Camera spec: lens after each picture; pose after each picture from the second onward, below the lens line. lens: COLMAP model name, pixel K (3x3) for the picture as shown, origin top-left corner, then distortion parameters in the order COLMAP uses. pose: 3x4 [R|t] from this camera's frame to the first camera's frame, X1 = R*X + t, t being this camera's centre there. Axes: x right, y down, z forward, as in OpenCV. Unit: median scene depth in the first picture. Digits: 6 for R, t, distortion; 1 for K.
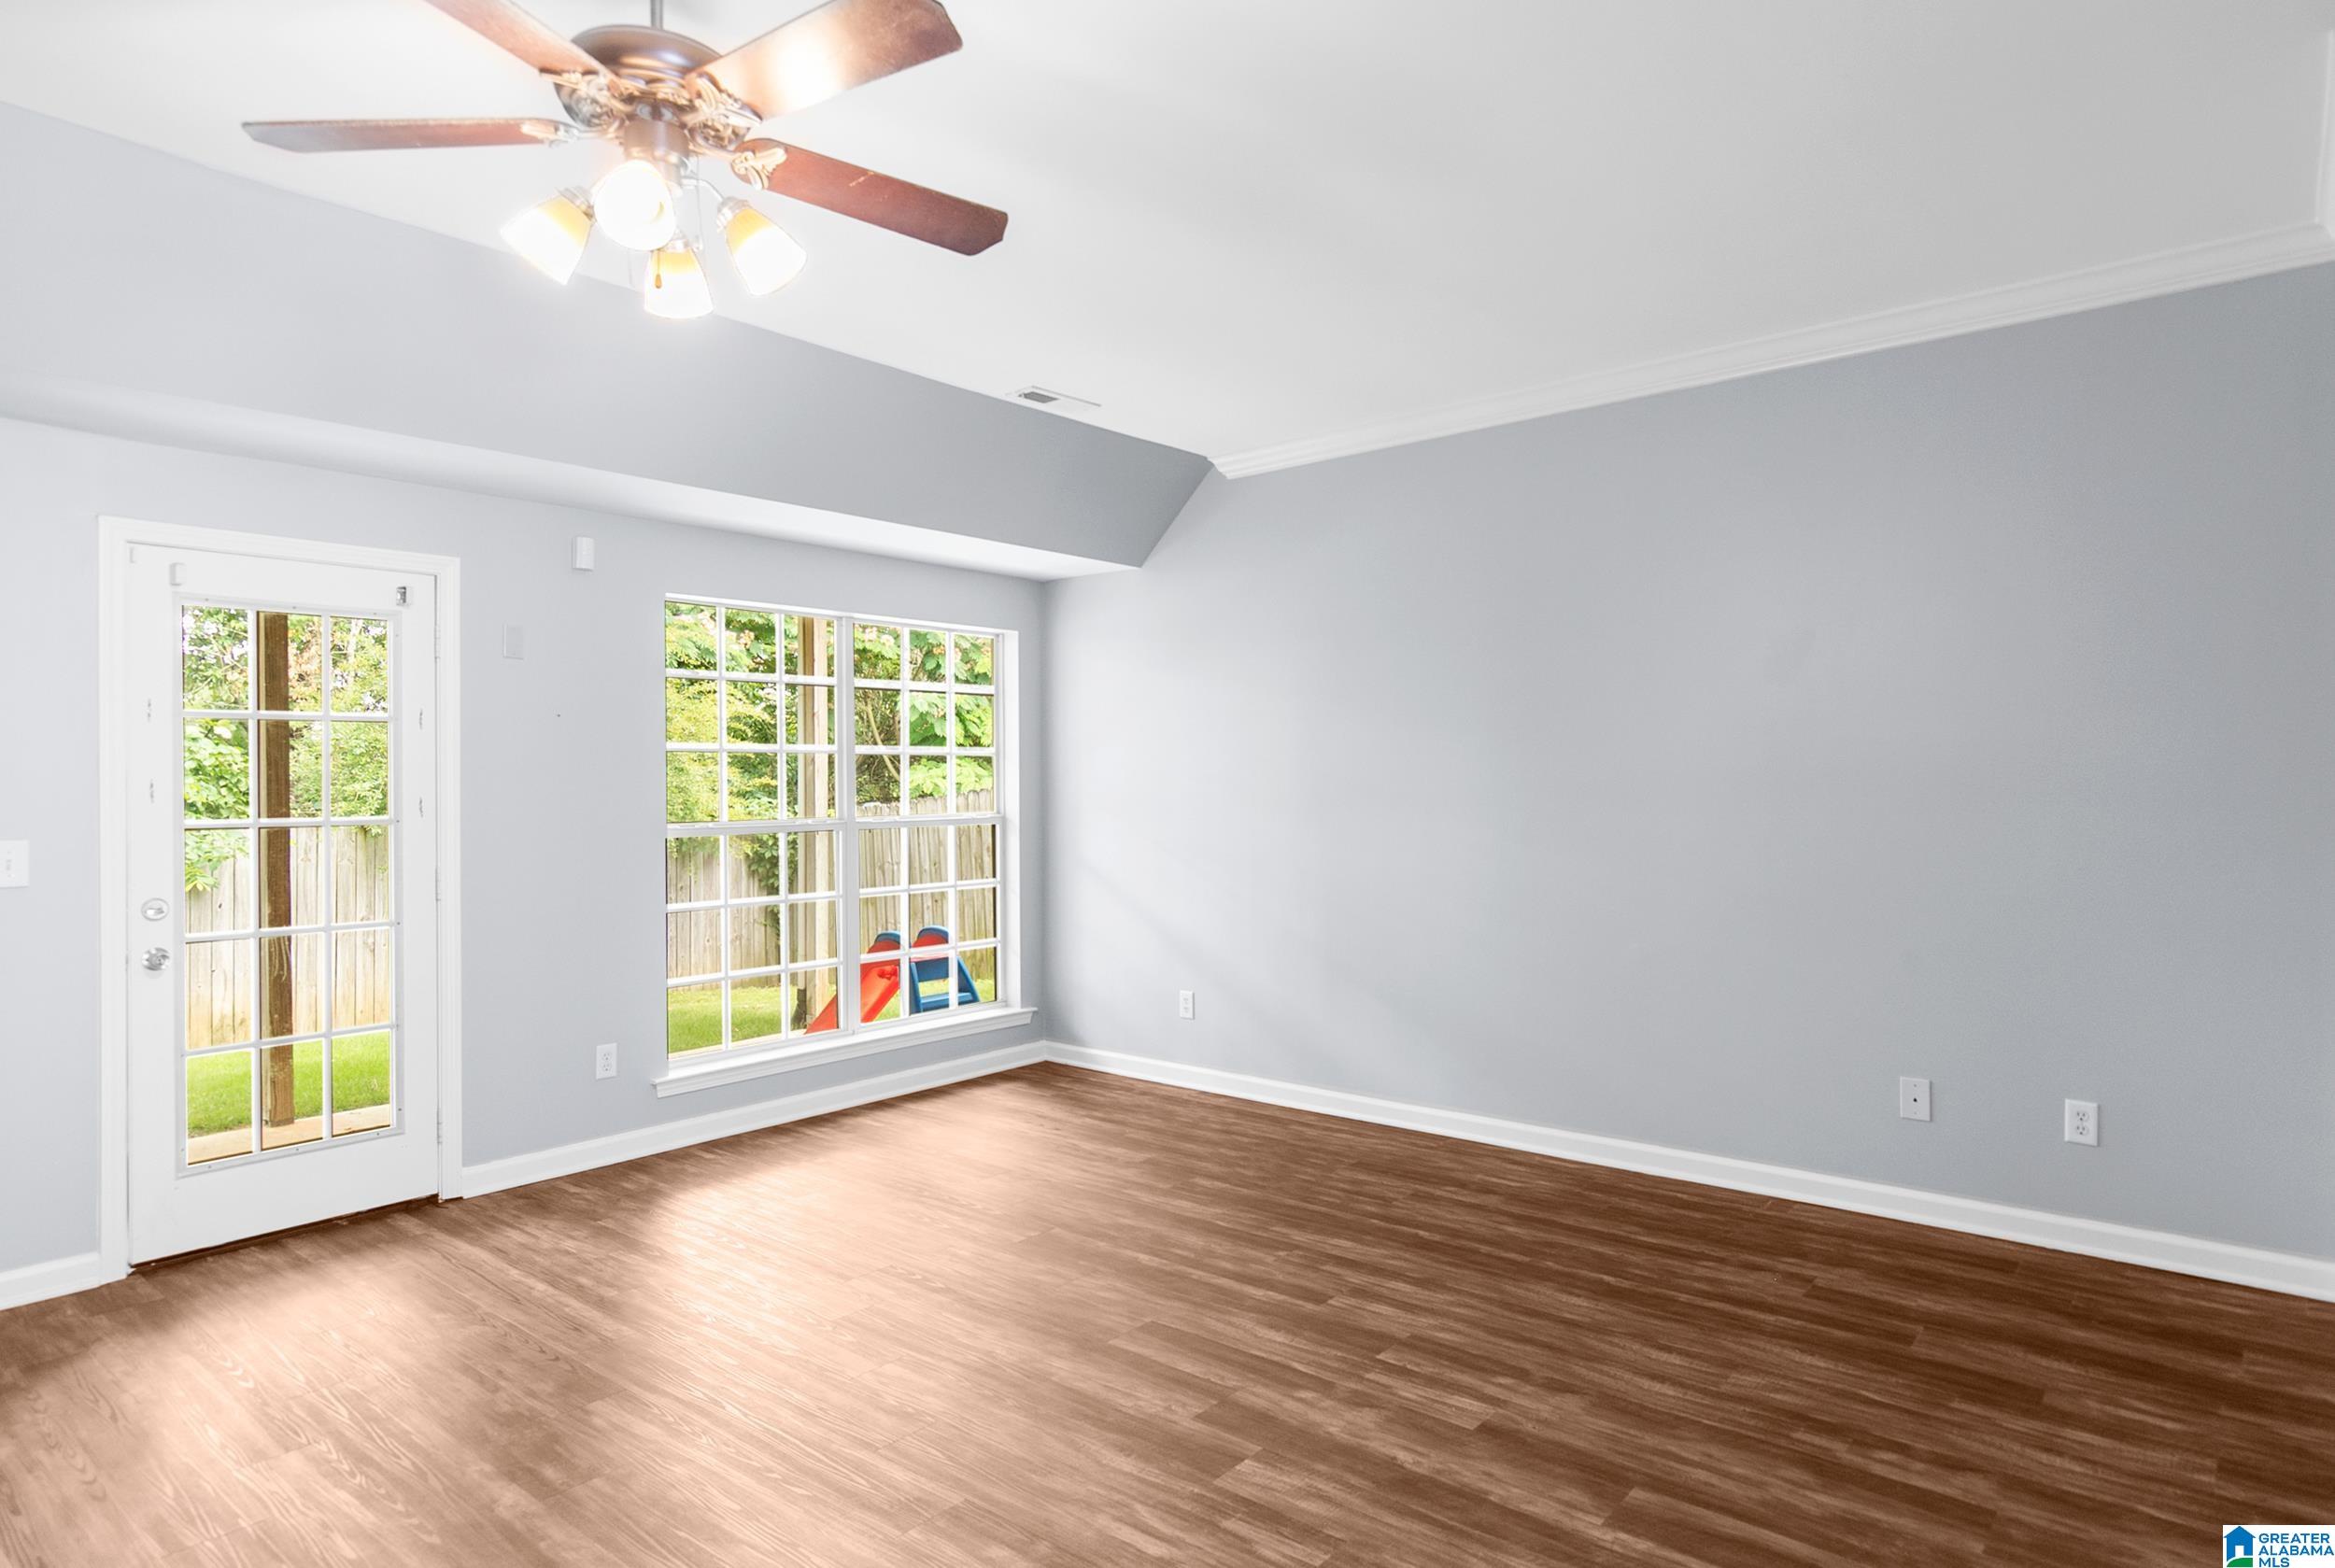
lens RADIAL K [[1334.6, 0, 1164.6], [0, 1334.6, 787.8], [0, 0, 1]] dist [0.006345, -0.001836]
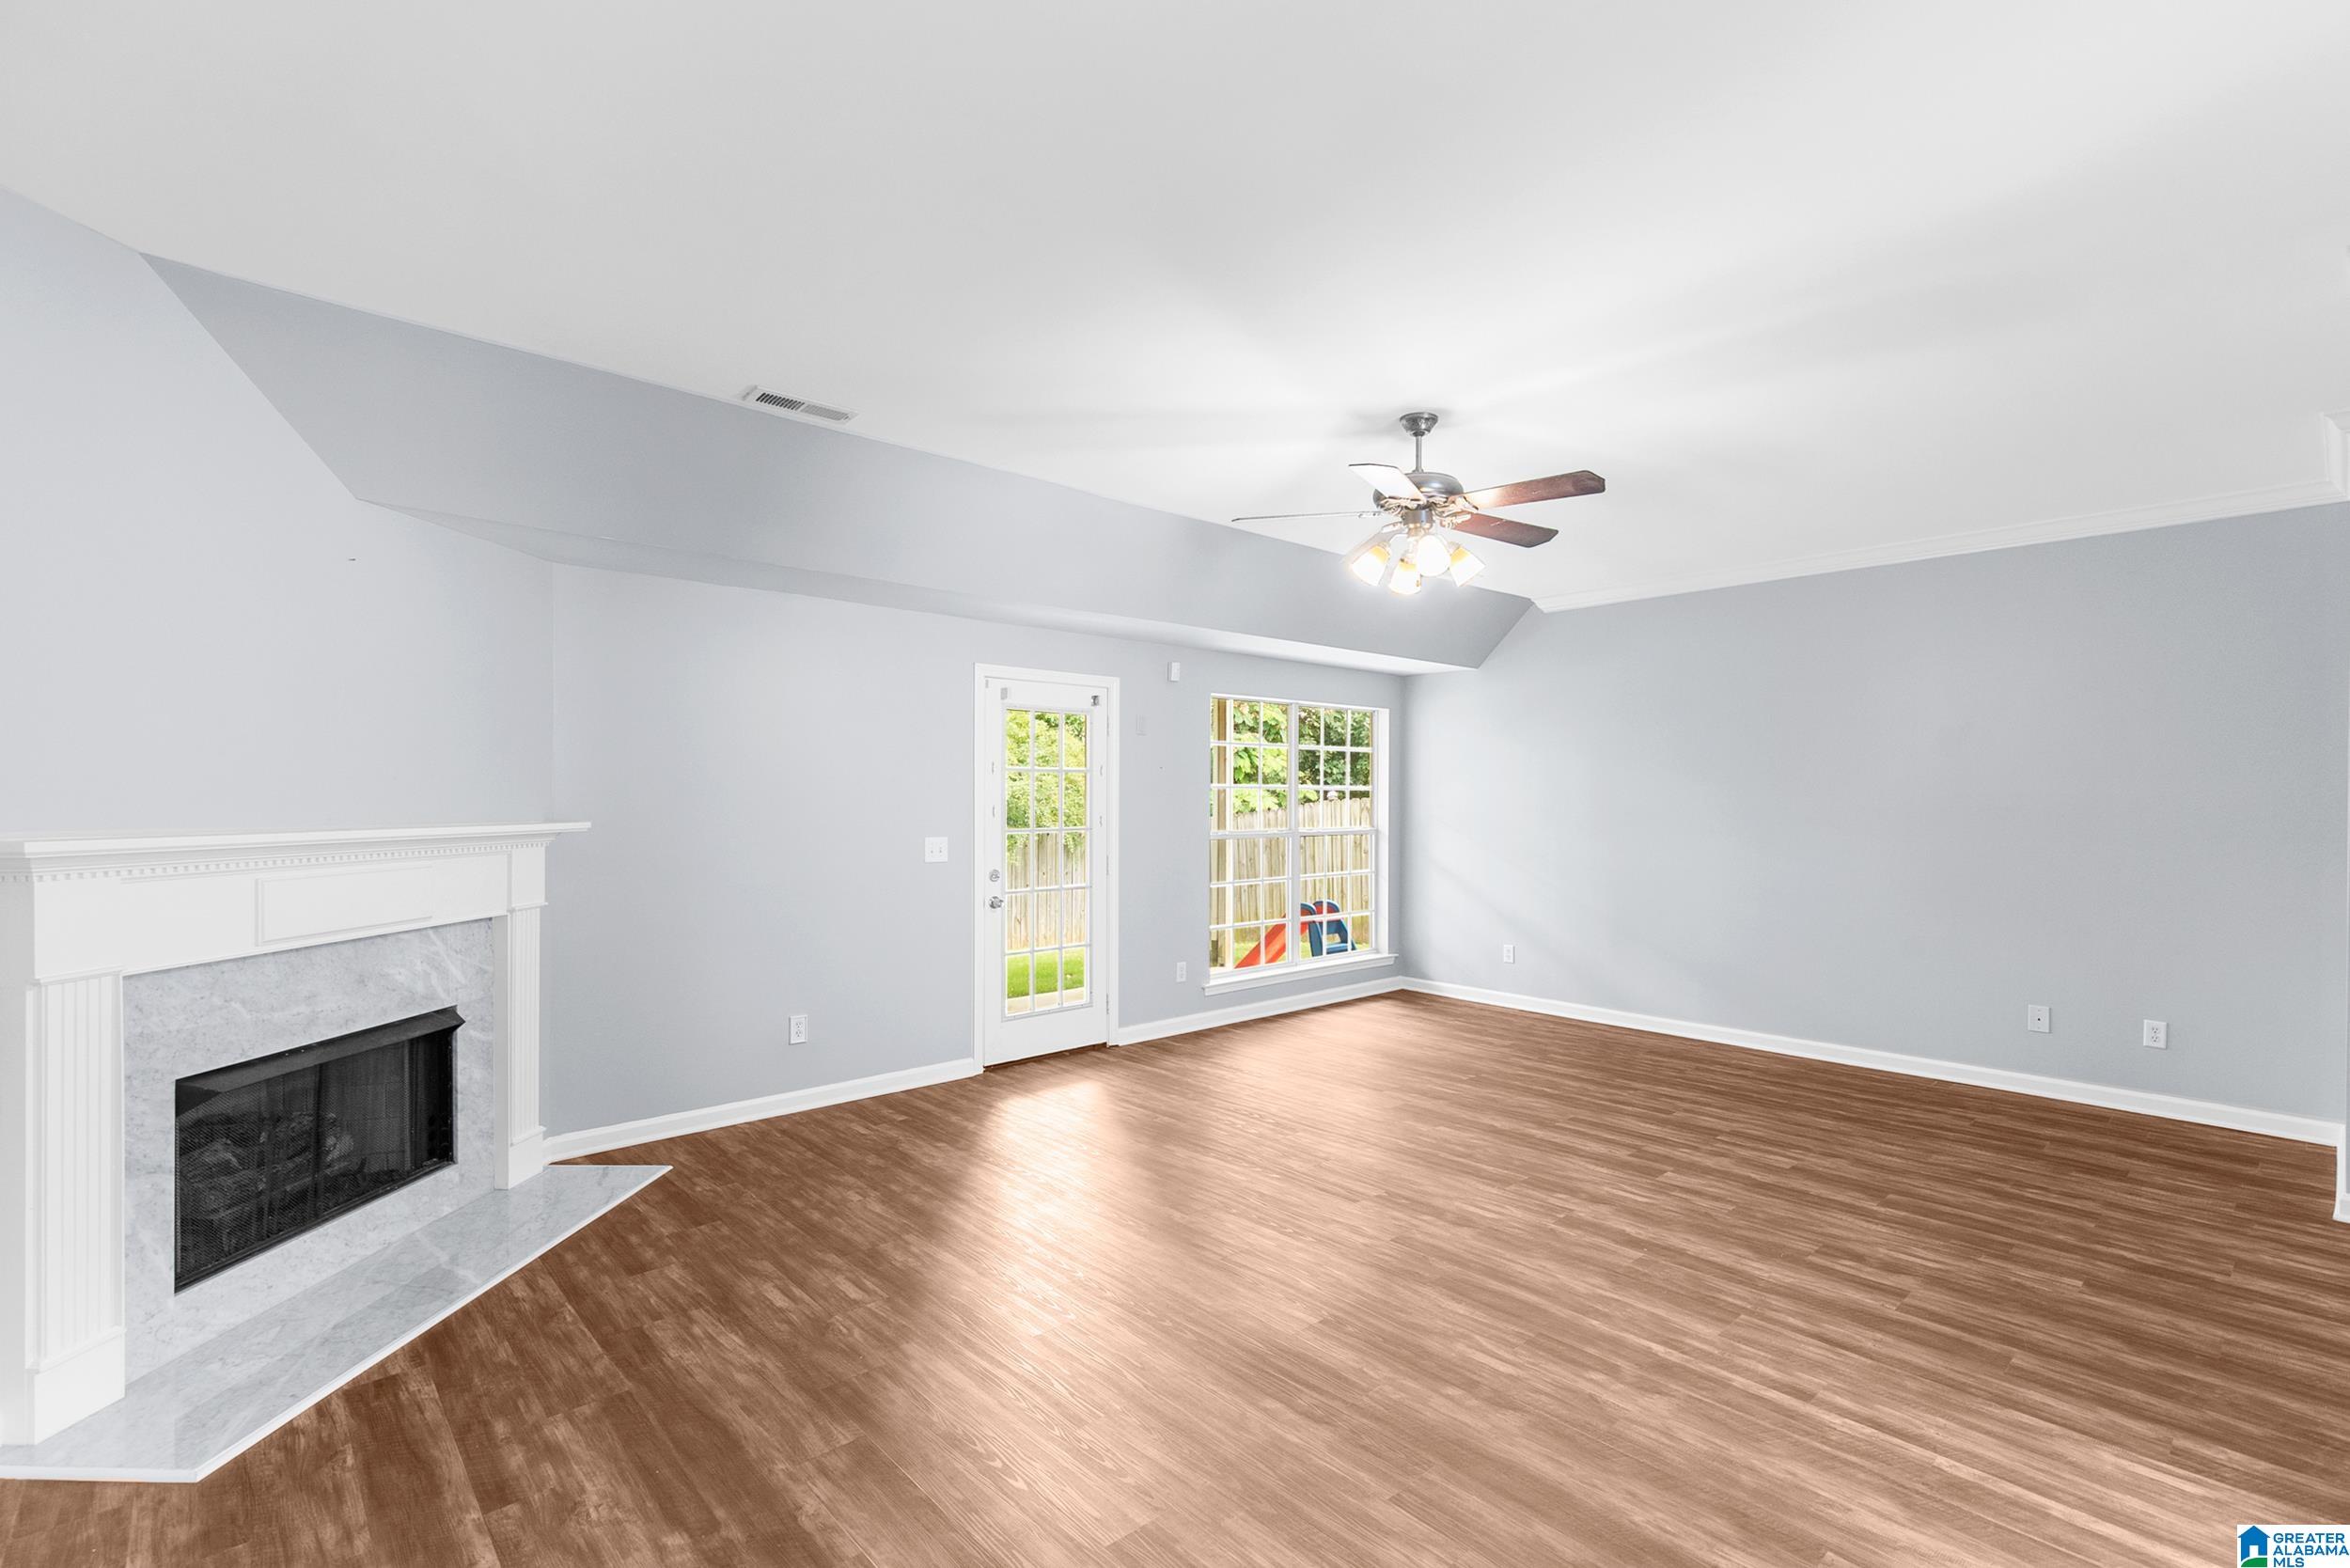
lens RADIAL K [[1073.5, 0, 1179.7], [0, 1073.5, 807.6], [0, 0, 1]] dist [0.001526, -0.000183]
pose [[0.990401, 0.013071, -0.137605, -0.309937], [-0.012217, 0.999901, 0.007045, -0.017013], [0.137683, -0.005296, 0.990462, -0.450968]]
